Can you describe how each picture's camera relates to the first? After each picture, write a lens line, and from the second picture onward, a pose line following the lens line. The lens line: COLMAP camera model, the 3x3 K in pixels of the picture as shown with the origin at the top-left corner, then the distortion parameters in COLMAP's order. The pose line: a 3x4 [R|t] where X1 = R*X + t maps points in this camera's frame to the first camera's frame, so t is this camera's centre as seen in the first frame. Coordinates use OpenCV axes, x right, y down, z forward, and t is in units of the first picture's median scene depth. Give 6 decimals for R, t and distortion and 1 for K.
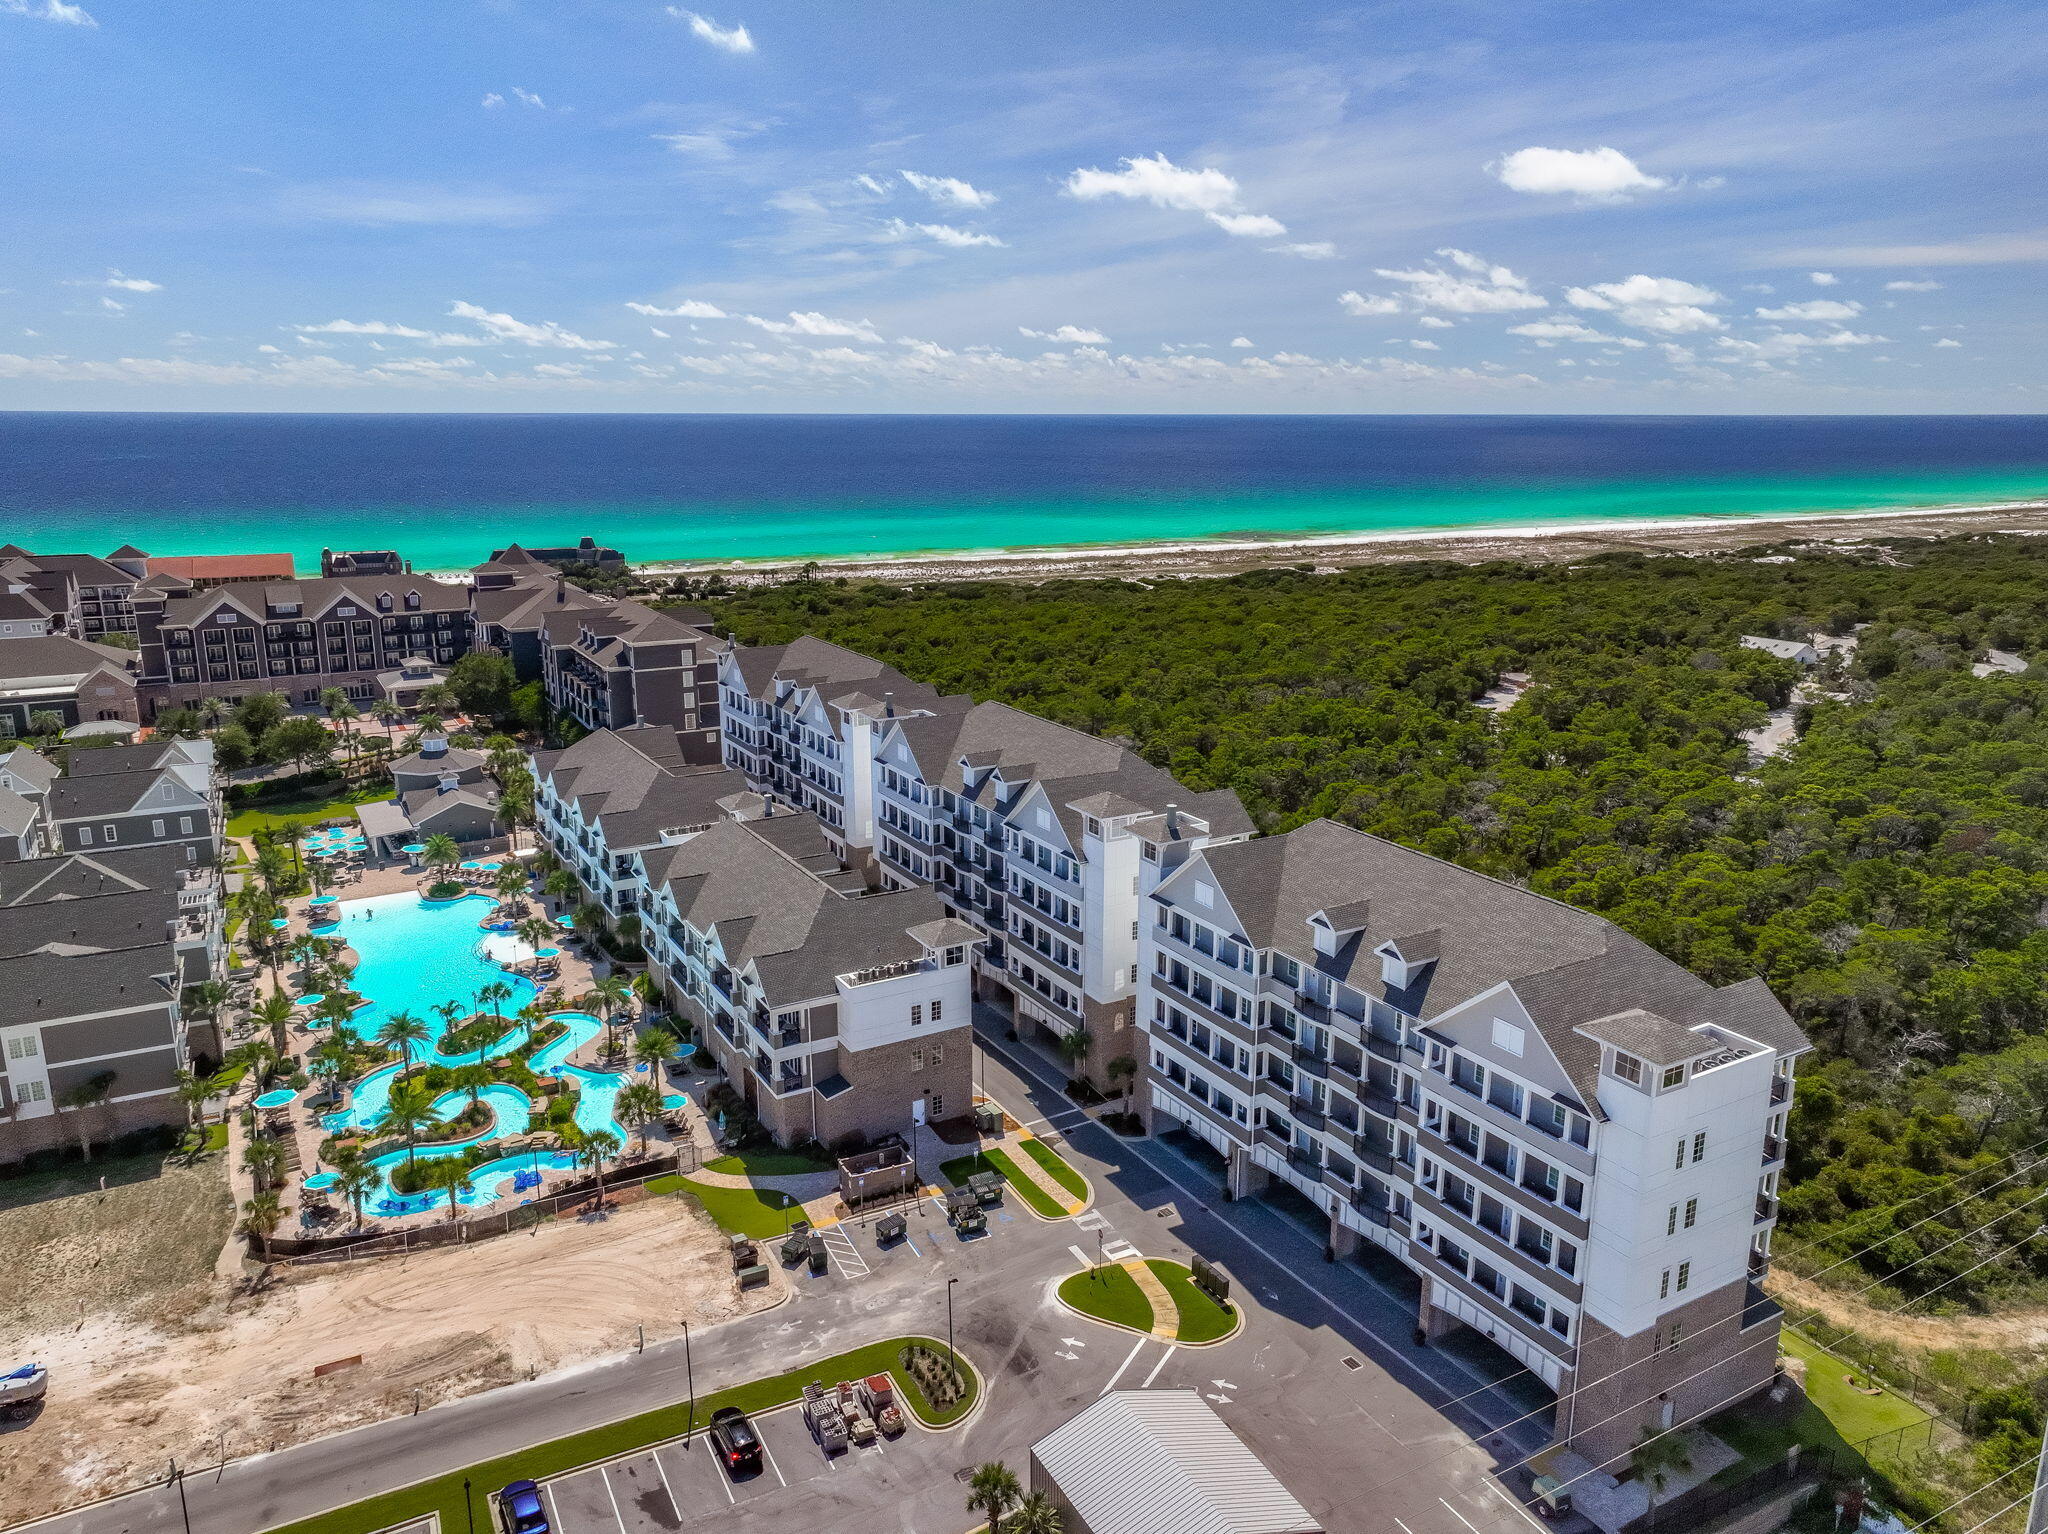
lens RADIAL K [[1364.3, 0, 1024.0], [0, 1364.3, 767.0], [0, 0, 1]] dist [0.007554, 0.003886]
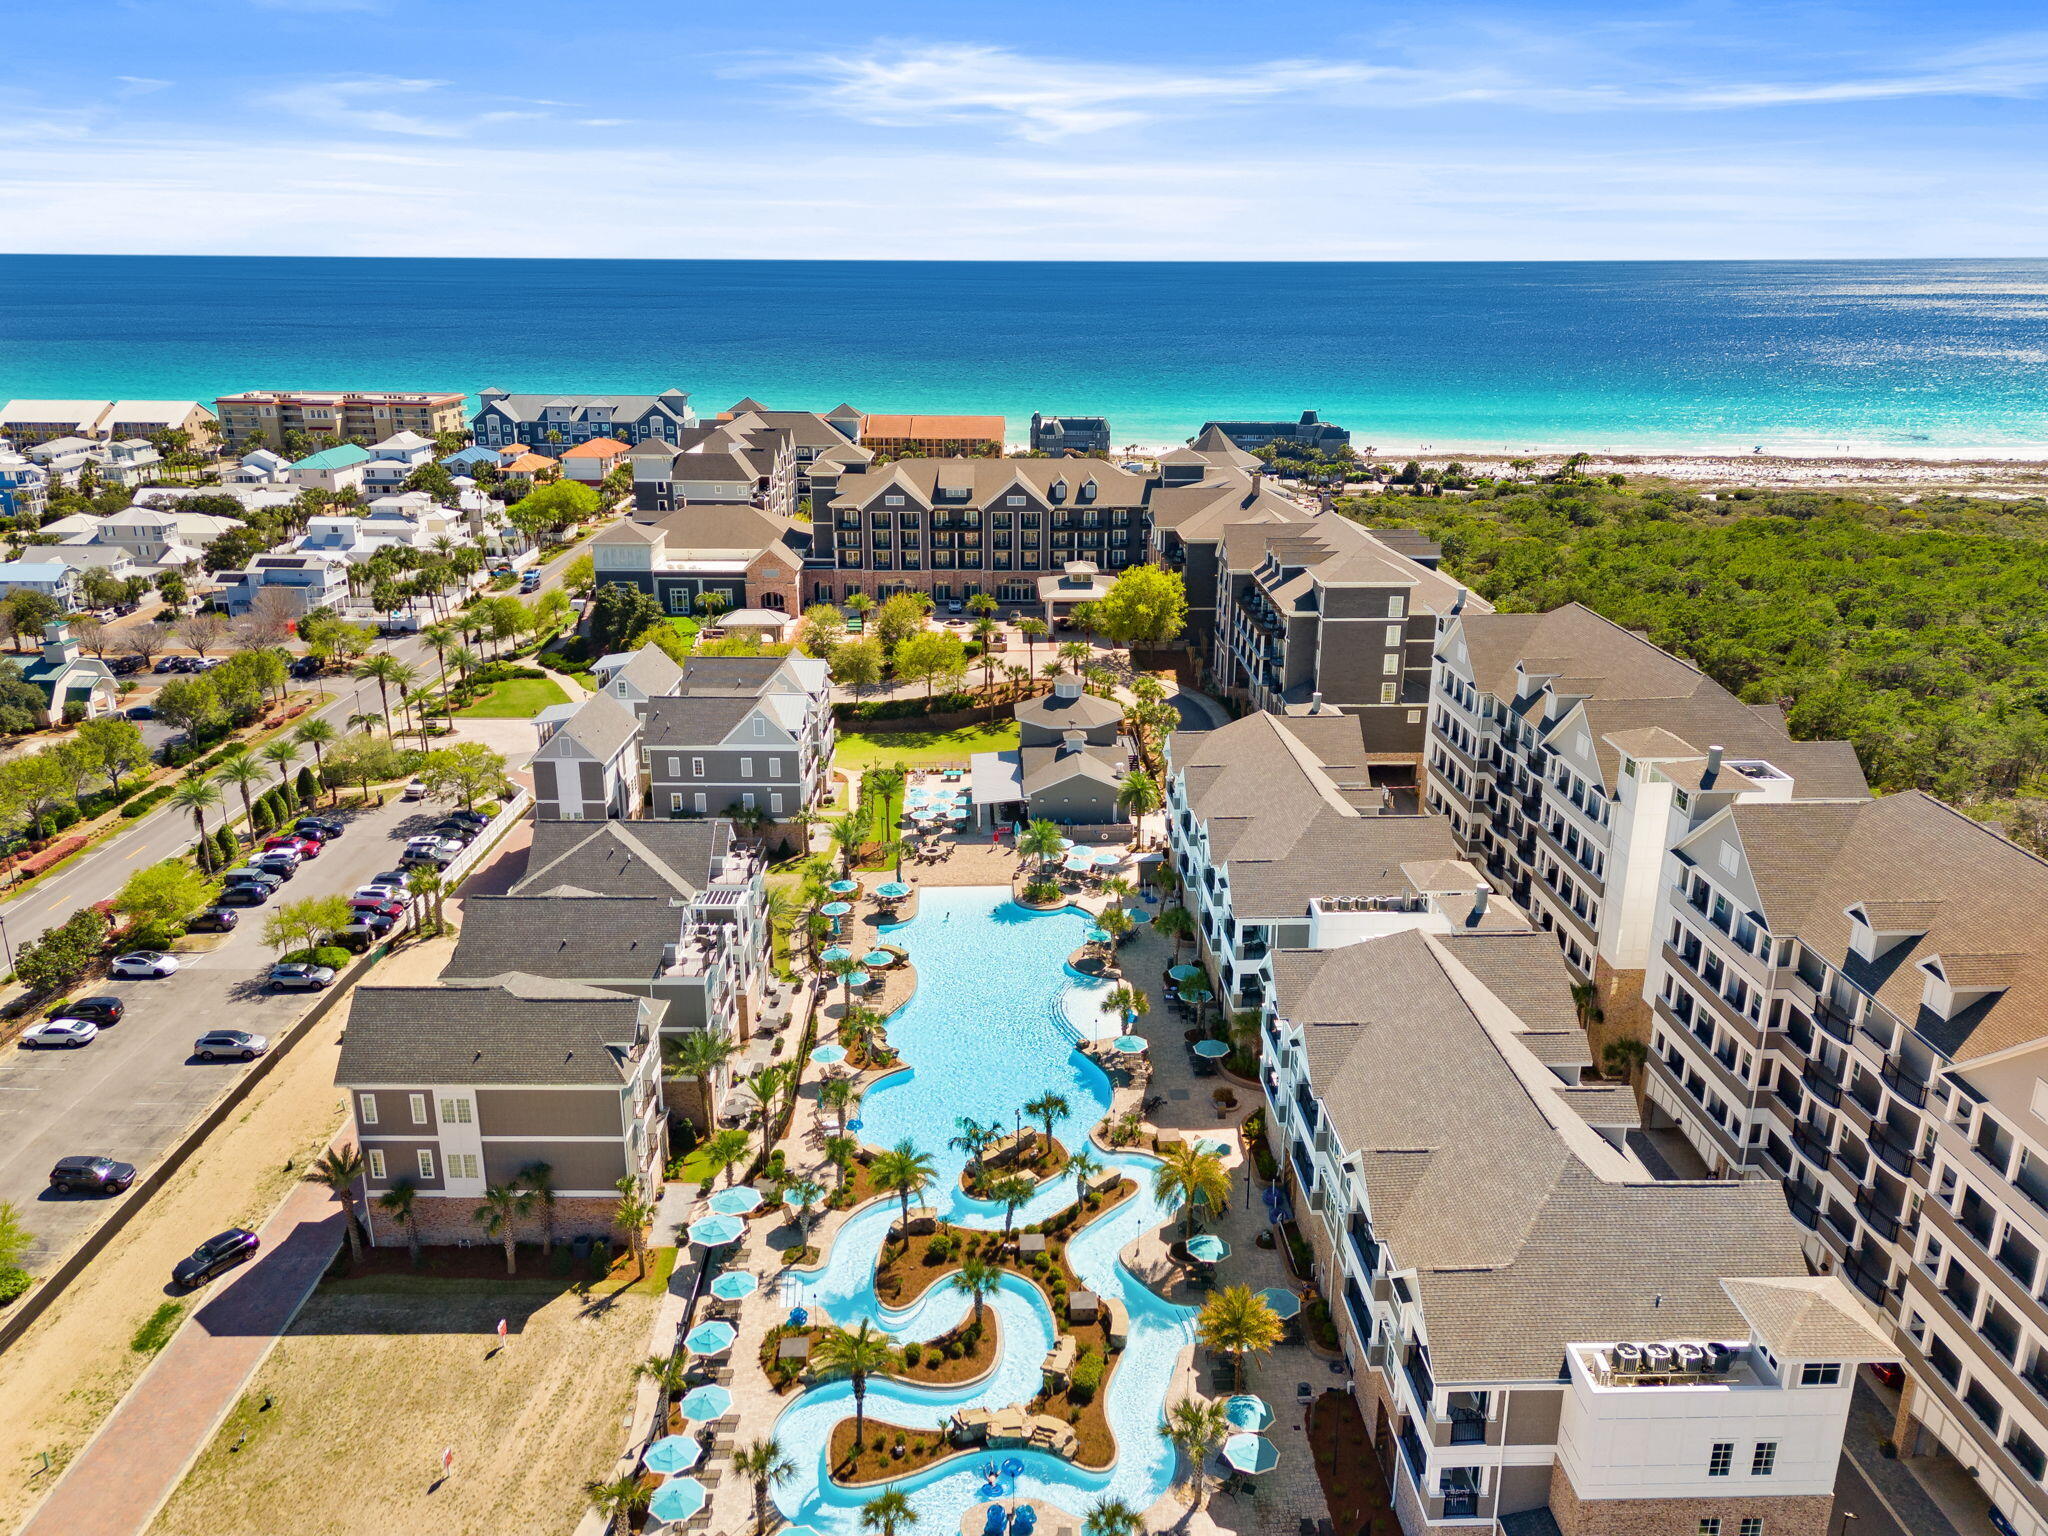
lens RADIAL K [[1562.1, 0, 1024.0], [0, 1562.1, 768.0], [0, 0, 1]] dist [0.081605, -0.086807]
pose [[0.884163, 0.144339, -0.444323, -0.038569], [-0.118610, 0.989267, 0.085341, -0.044957], [0.451872, -0.022754, 0.891793, 0.165040]]
